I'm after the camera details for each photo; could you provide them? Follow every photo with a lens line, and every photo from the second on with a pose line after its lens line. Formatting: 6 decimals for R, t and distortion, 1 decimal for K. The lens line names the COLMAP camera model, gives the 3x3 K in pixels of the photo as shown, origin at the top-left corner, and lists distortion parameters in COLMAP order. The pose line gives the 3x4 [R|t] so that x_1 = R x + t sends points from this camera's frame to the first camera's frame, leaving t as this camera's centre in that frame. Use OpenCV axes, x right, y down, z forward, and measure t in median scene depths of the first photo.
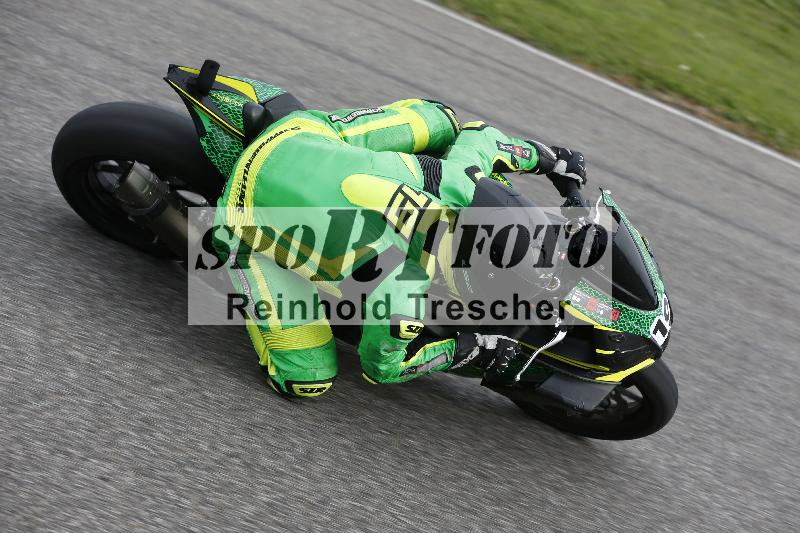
lens RADIAL K [[3125.5, 0, 400.0], [0, 3125.5, 266.5], [0, 0, 1]] dist [-0.045198, -1.314844]
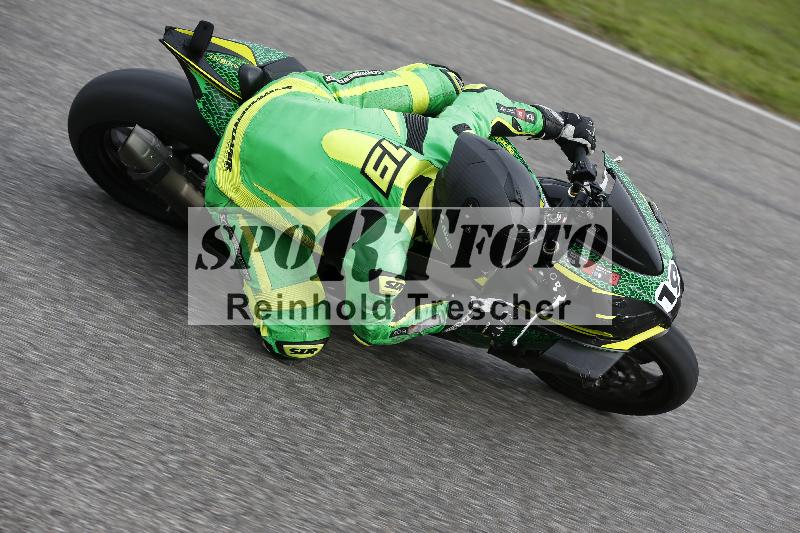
lens RADIAL K [[3125.5, 0, 400.0], [0, 3125.5, 266.5], [0, 0, 1]] dist [-0.045198, -1.314844]
pose [[0.993894, 0.000616, -0.110334, 0.110581], [-0.004501, 0.999378, -0.034966, 0.046634], [0.110243, 0.035250, 0.993279, 0.016156]]
